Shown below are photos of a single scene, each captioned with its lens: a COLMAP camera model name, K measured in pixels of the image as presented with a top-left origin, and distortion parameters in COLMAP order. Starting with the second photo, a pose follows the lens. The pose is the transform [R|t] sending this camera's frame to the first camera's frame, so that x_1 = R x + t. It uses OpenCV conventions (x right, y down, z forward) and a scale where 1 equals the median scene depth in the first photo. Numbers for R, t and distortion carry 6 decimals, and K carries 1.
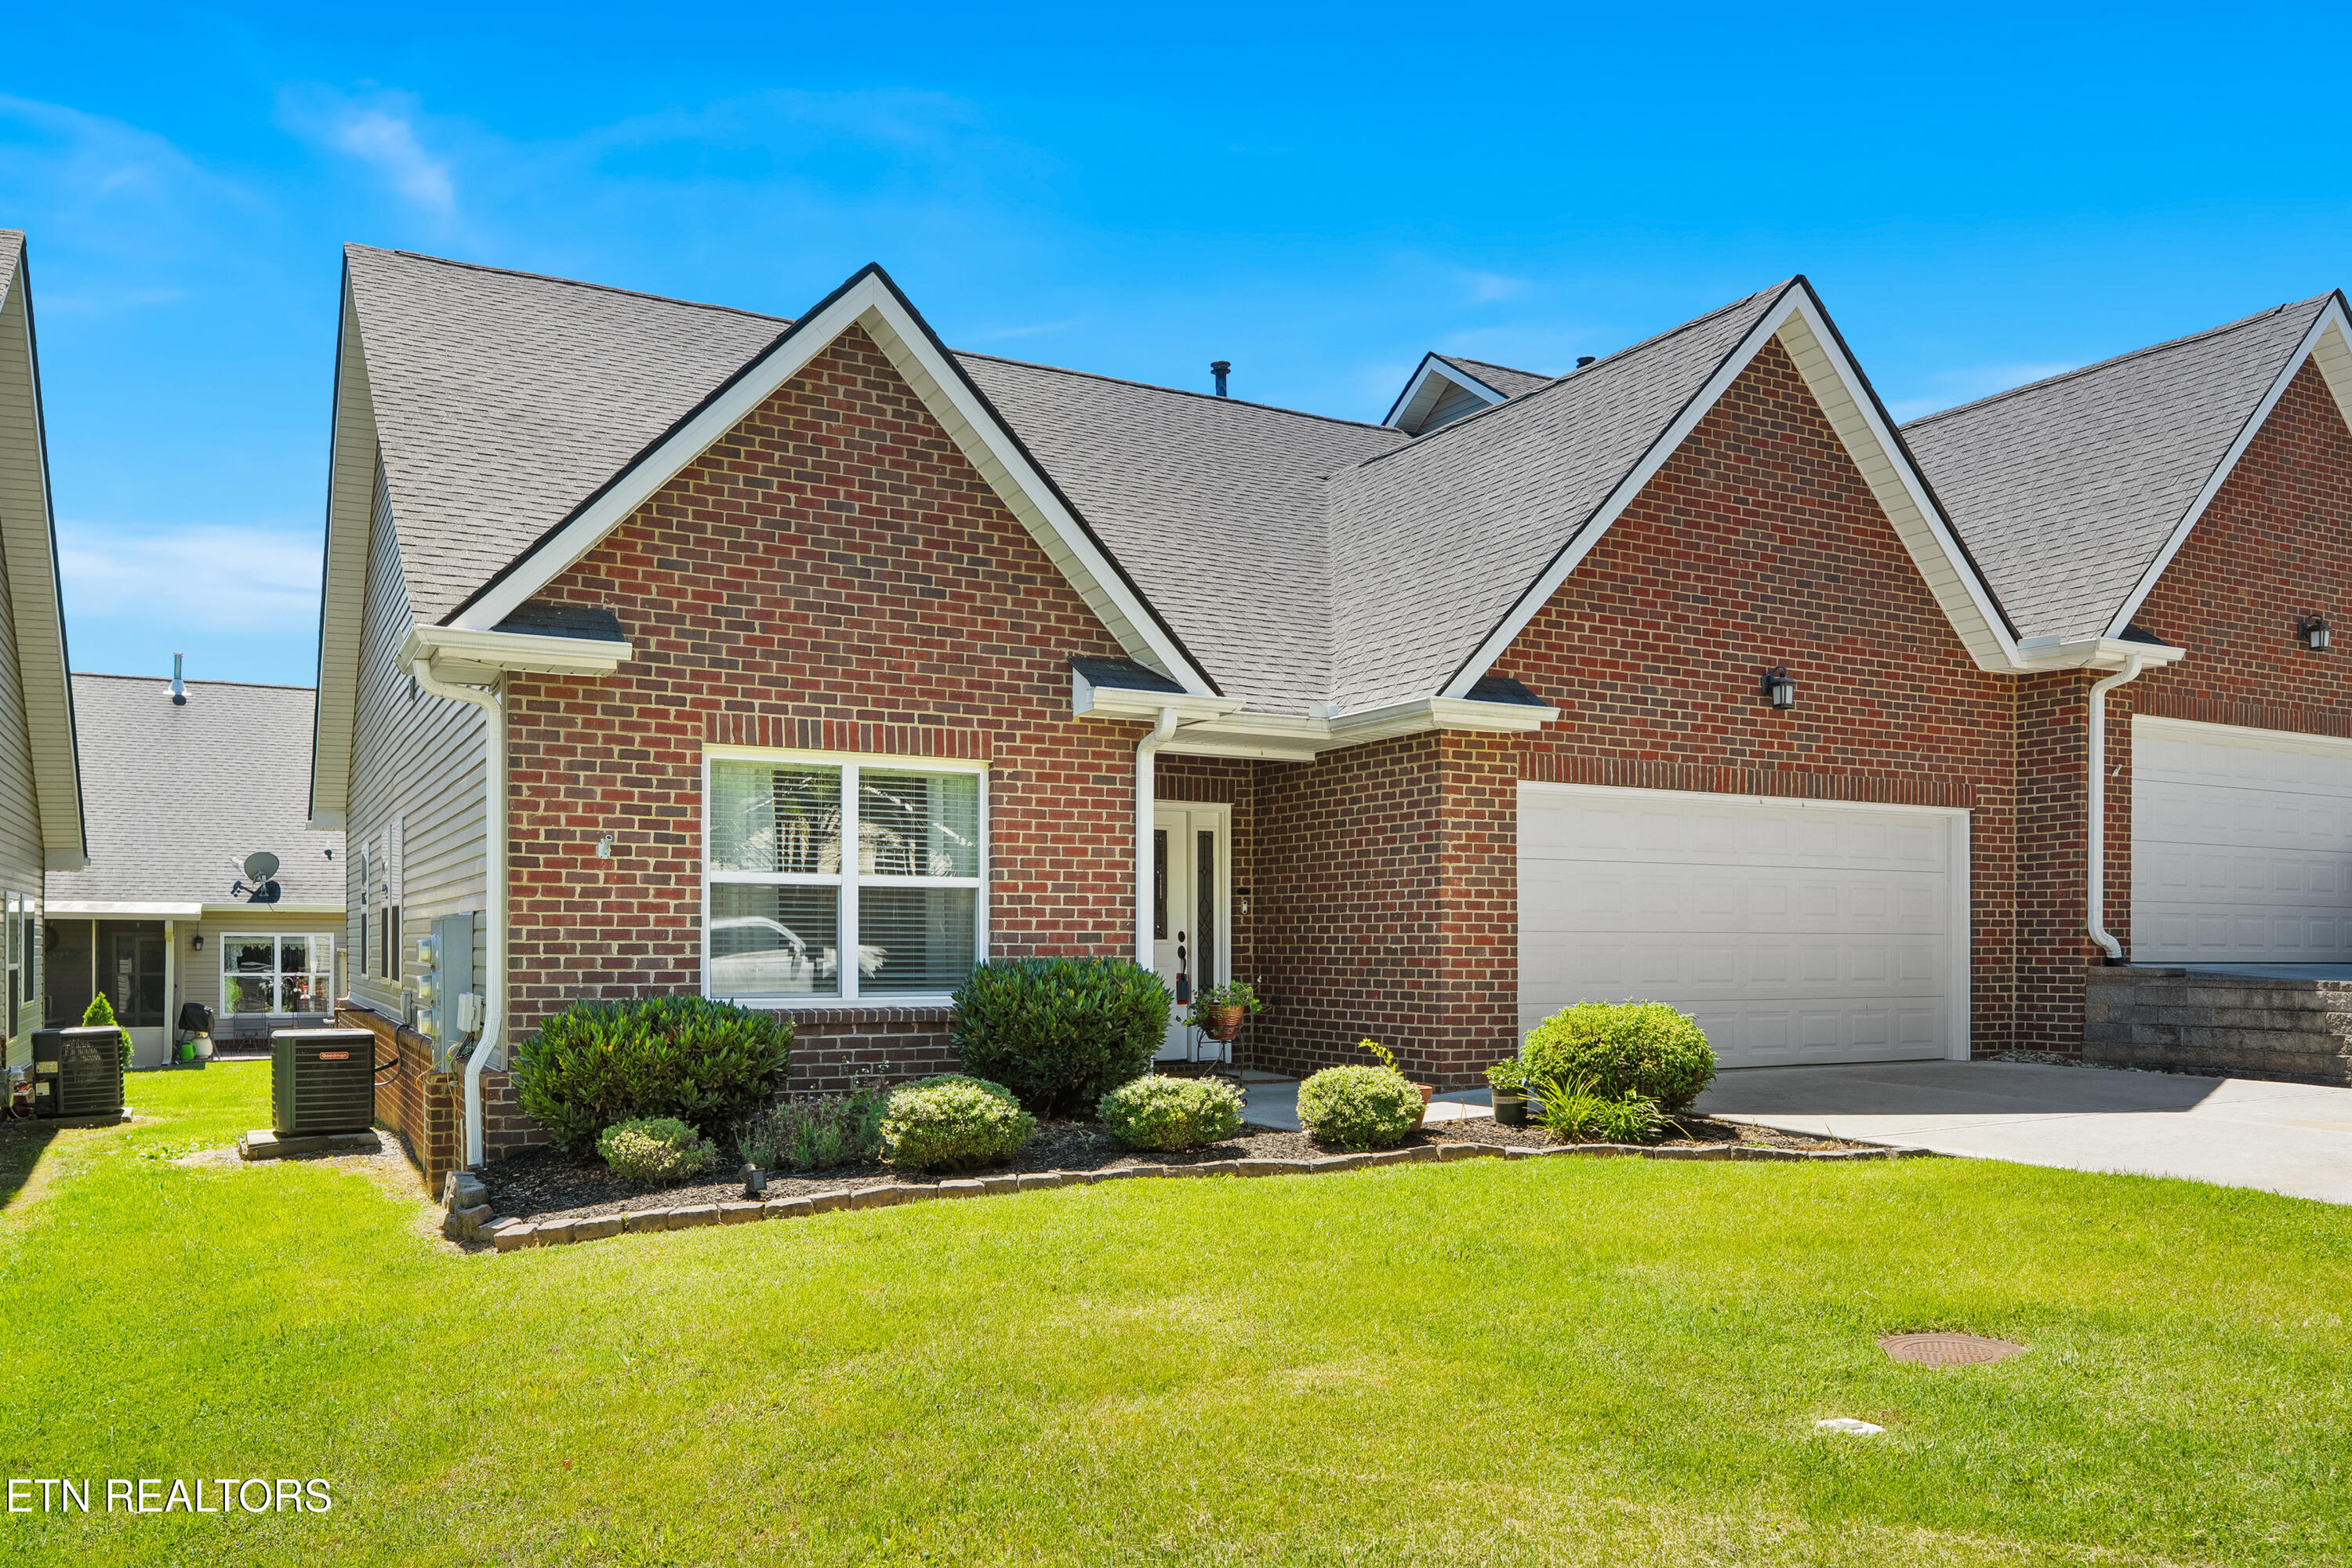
lens RADIAL K [[1708.2, 0, 1143.3], [0, 1708.2, 962.0], [0, 0, 1]] dist [0.005279, 0.003997]
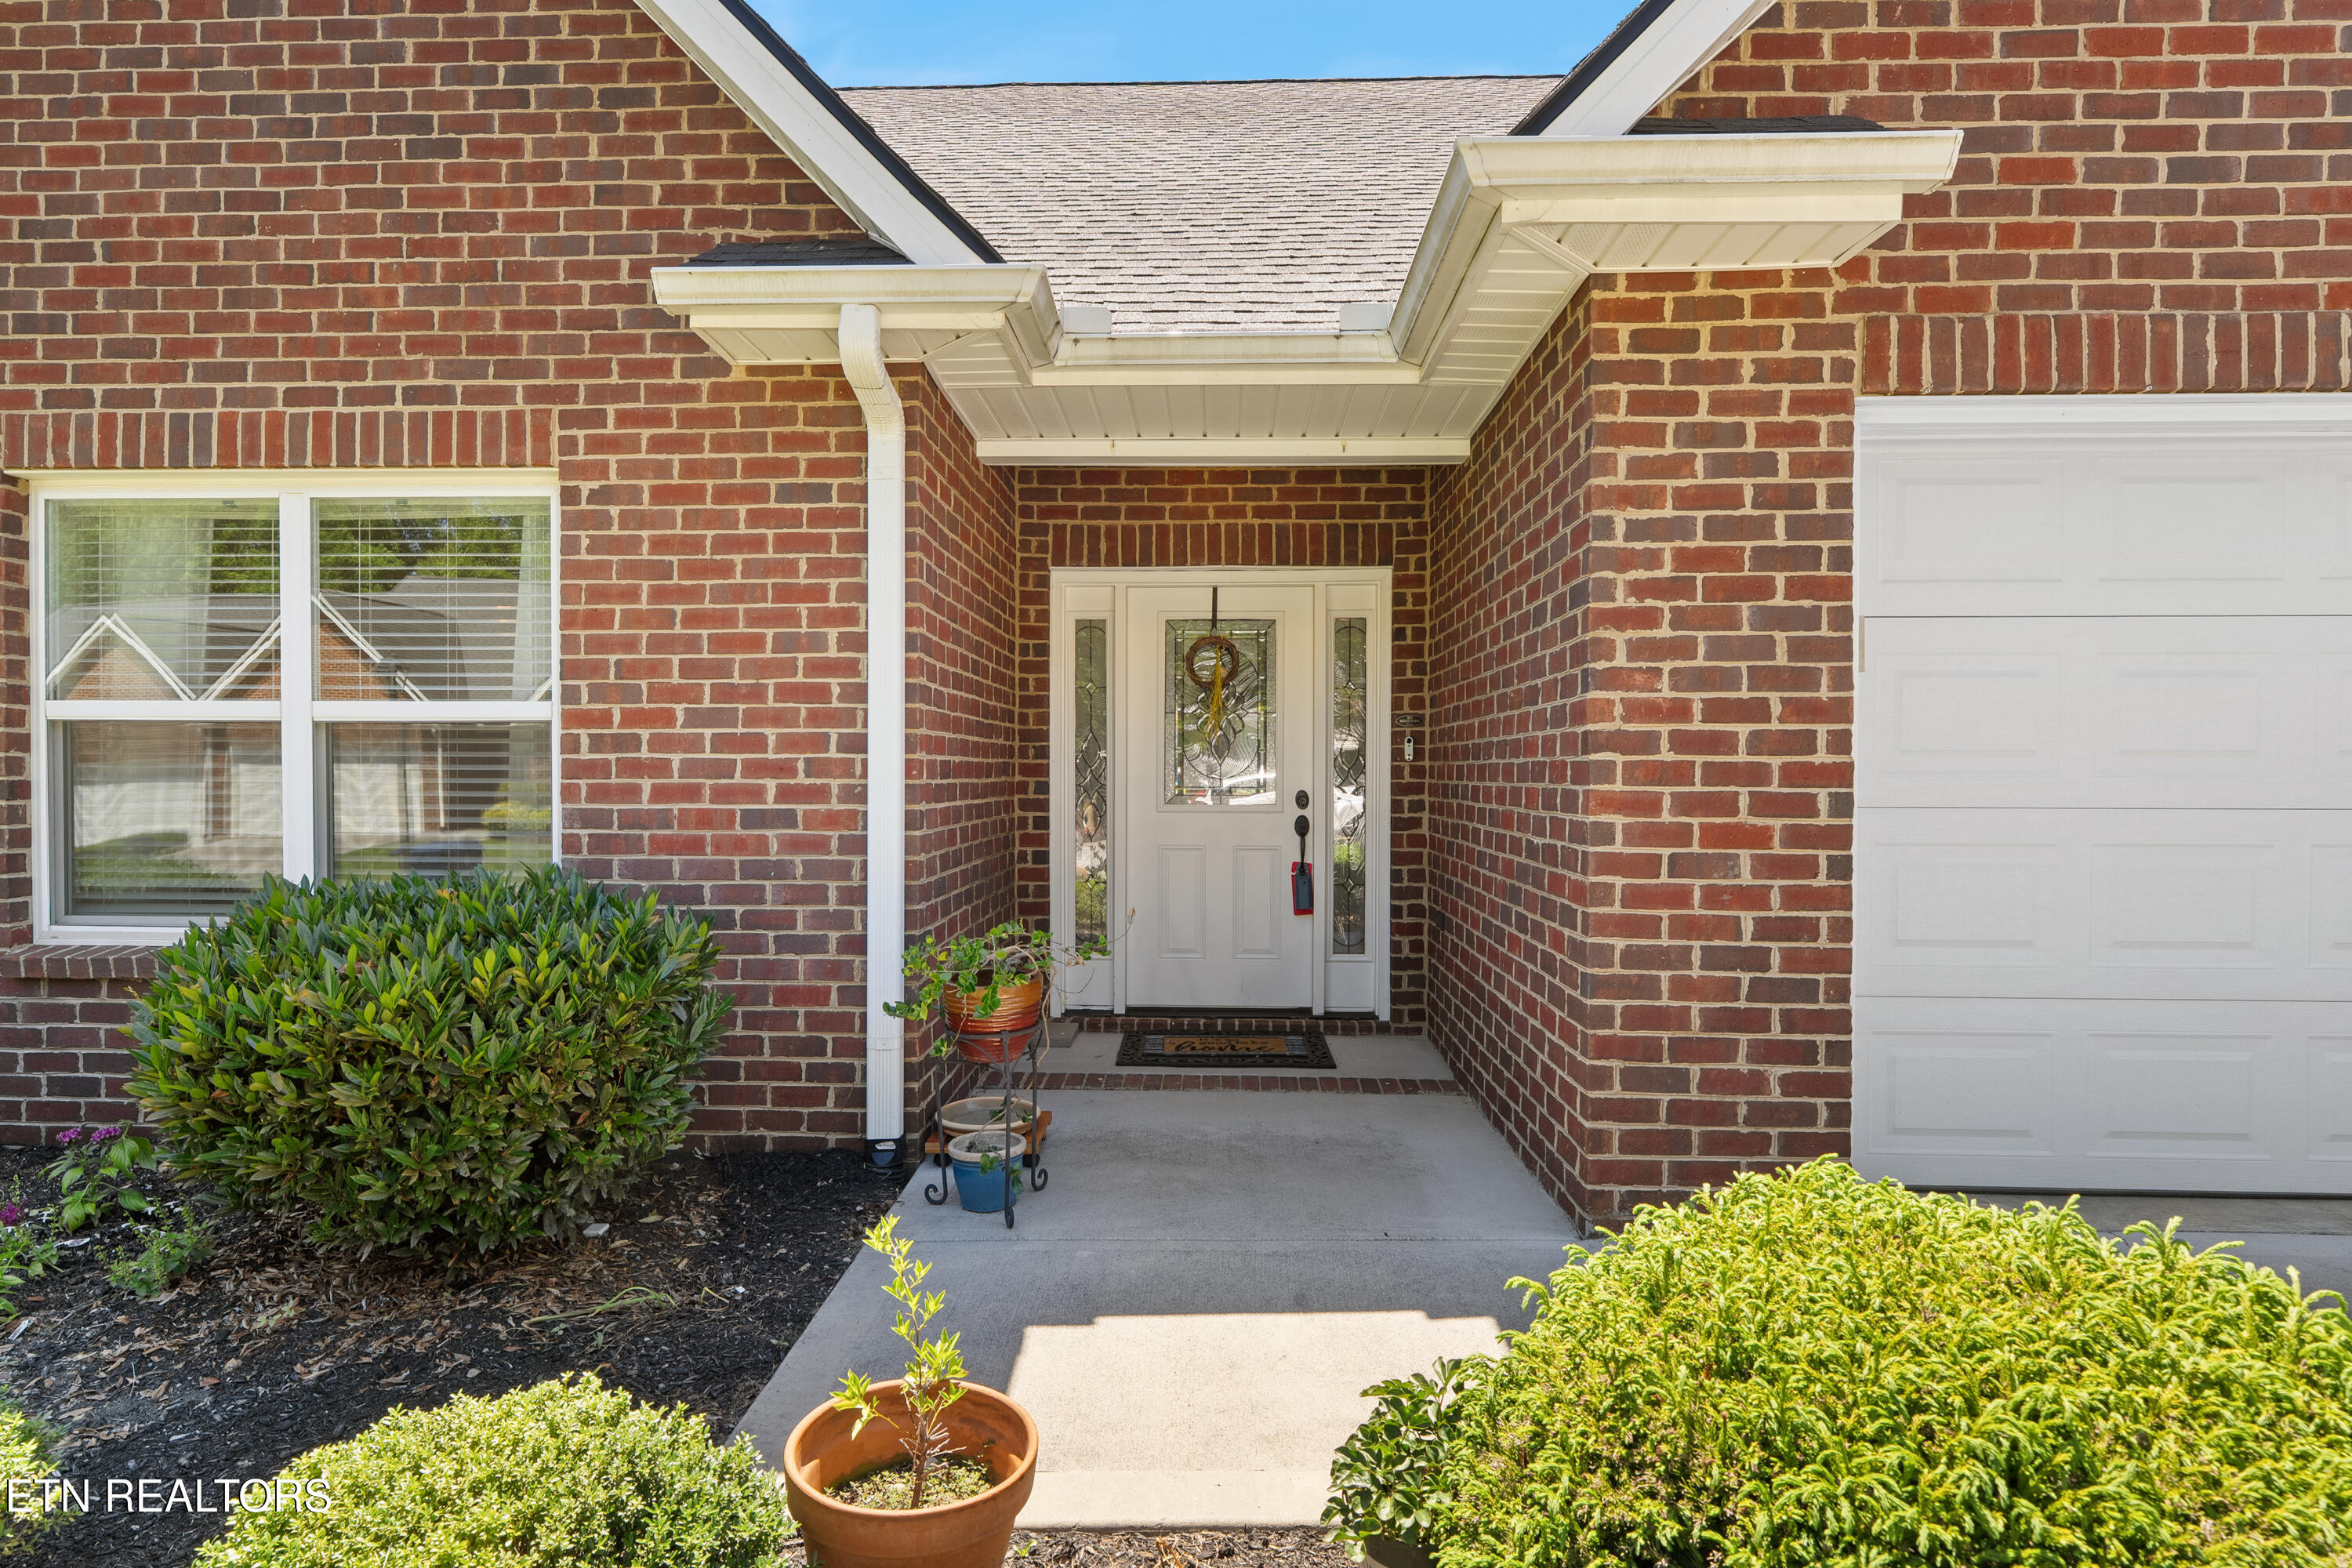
lens RADIAL K [[1229.8, 0, 1170.7], [0, 1229.8, 798.0], [0, 0, 1]] dist [-0.003398, 0.000962]
pose [[0.860984, 0.011270, -0.508508, 0.249321], [-0.005555, 0.999903, 0.012755, -0.025676], [0.508602, -0.008157, 0.860963, 0.768272]]
